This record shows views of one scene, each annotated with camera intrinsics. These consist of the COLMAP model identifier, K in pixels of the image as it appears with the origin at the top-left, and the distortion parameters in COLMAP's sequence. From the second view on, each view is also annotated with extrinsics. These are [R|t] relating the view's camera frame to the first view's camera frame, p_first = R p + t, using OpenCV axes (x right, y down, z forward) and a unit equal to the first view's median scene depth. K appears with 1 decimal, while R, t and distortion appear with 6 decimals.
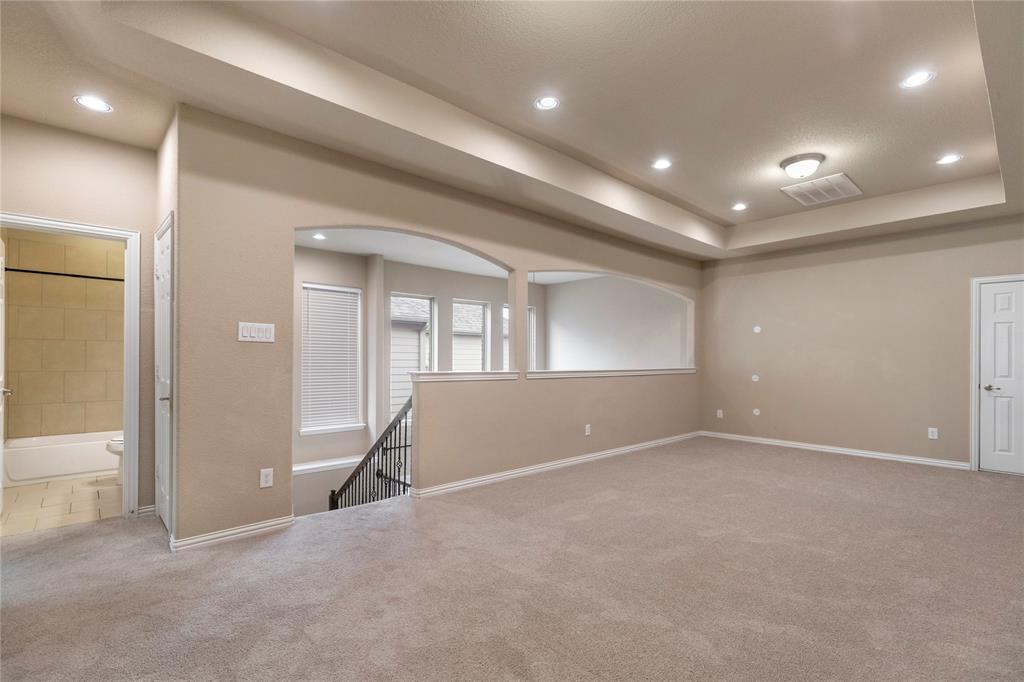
lens RADIAL K [[468.4, 0, 523.7], [0, 468.4, 359.8], [0, 0, 1]] dist [0.001772, 0.000944]
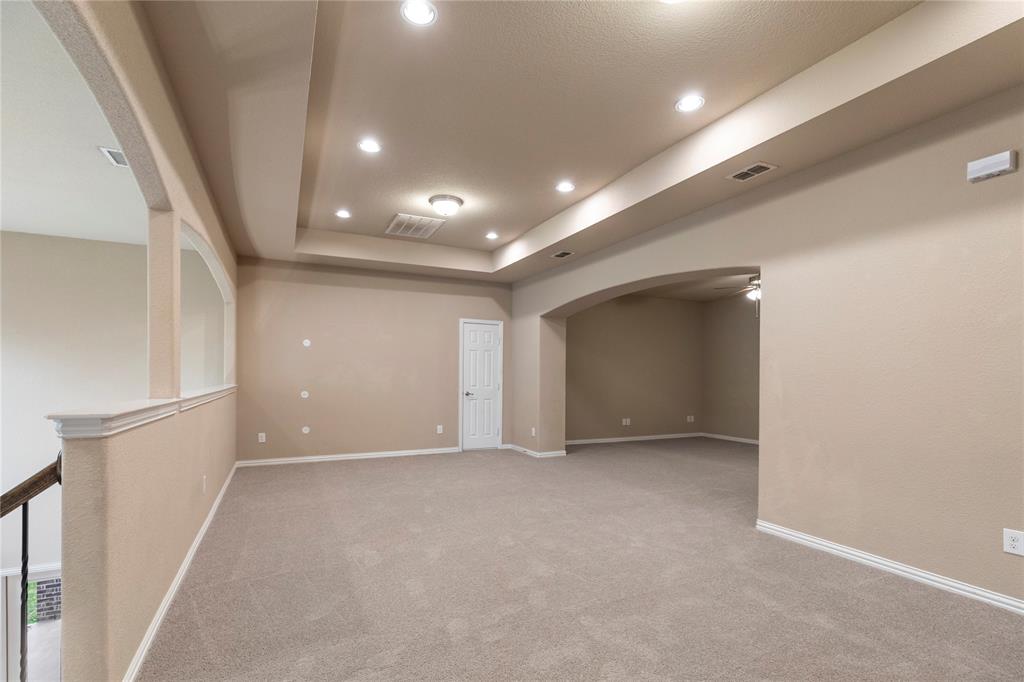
lens RADIAL K [[468.4, 0, 514.5], [0, 468.4, 373.7], [0, 0, 1]] dist [0.001772, 0.000944]
pose [[0.303564, 0.001822, 0.952809, -0.293074], [-0.000833, 0.999998, -0.001647, -0.001282], [-0.952811, -0.000293, 0.303565, 0.331041]]
